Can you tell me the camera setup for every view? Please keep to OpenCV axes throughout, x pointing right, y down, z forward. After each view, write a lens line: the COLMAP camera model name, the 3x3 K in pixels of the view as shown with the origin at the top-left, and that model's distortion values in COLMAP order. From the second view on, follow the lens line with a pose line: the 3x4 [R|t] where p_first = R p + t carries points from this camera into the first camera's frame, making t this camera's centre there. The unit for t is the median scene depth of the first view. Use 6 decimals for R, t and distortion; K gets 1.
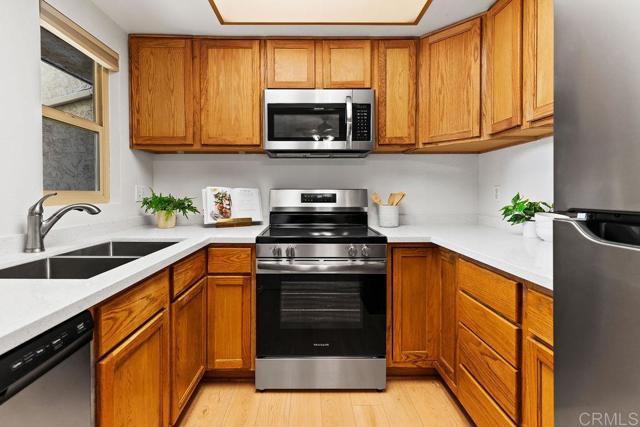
lens RADIAL K [[294.7, 0, 319.6], [0, 294.7, 198.2], [0, 0, 1]] dist [0.003083, 0.000600]
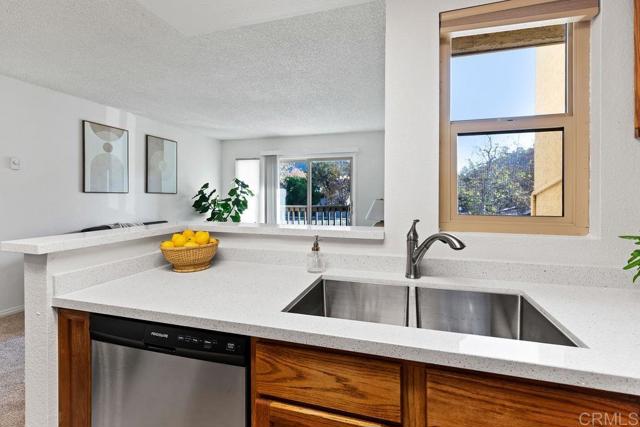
lens RADIAL K [[294.7, 0, 319.6], [0, 294.7, 198.2], [0, 0, 1]] dist [0.003083, 0.000600]
pose [[-0.331241, 0.002323, -0.943543, 0.111738], [-0.019233, 0.999773, 0.009214, -0.116558], [0.943350, 0.021200, -0.331121, 1.343259]]
